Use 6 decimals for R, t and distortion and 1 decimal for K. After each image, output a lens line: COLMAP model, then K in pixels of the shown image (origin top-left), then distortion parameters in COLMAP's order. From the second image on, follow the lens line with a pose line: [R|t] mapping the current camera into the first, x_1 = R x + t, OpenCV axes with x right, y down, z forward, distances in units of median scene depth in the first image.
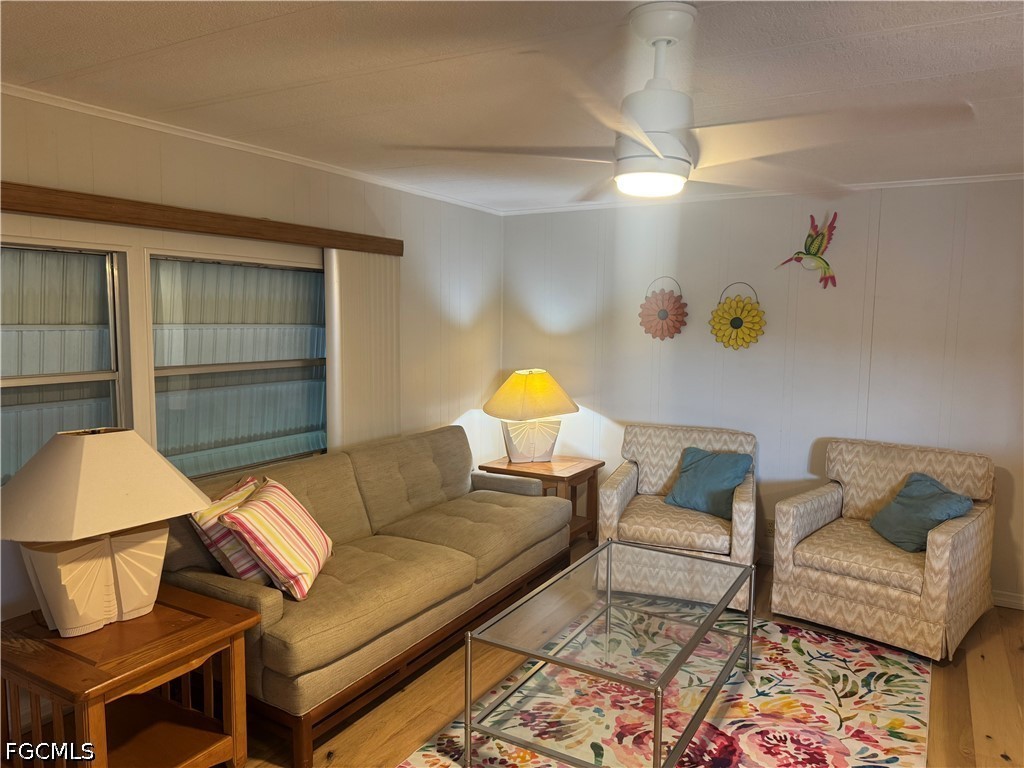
lens RADIAL K [[728.4, 0, 506.8], [0, 728.4, 381.3], [0, 0, 1]] dist [0.061224, -0.061526]
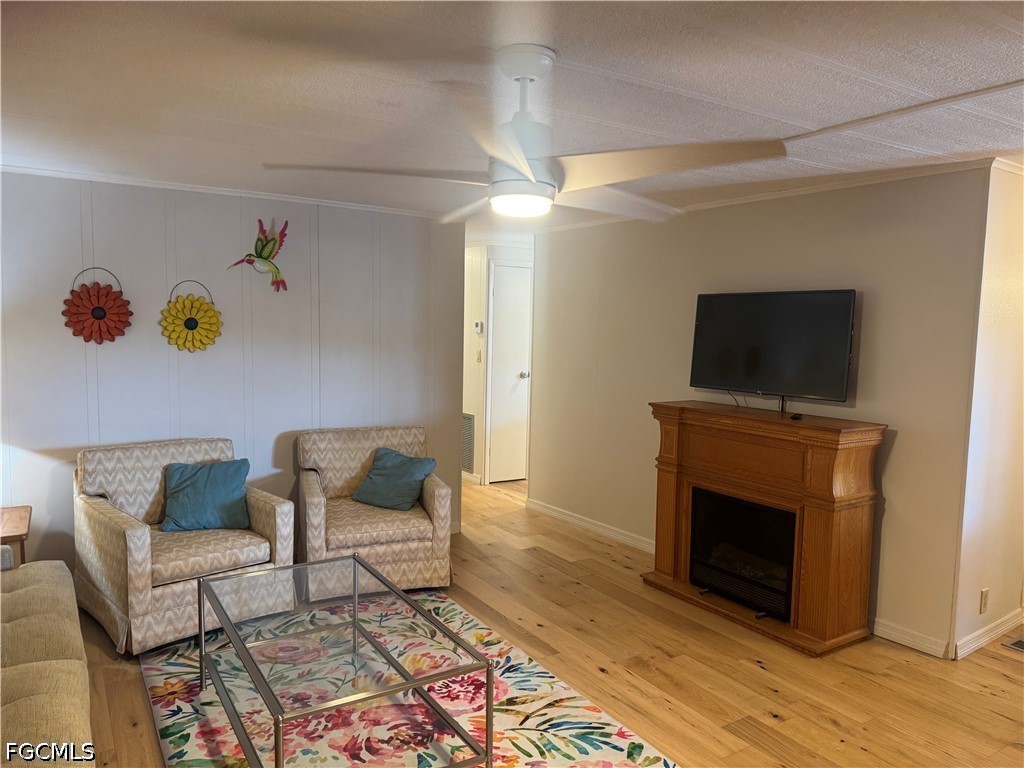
lens RADIAL K [[728.4, 0, 506.8], [0, 728.4, 382.1], [0, 0, 1]] dist [0.061224, -0.061526]
pose [[0.455795, -0.071636, 0.887197, -0.396513], [0.071627, 0.996475, 0.043661, -0.020895], [-0.887198, 0.043647, 0.459319, 0.254974]]
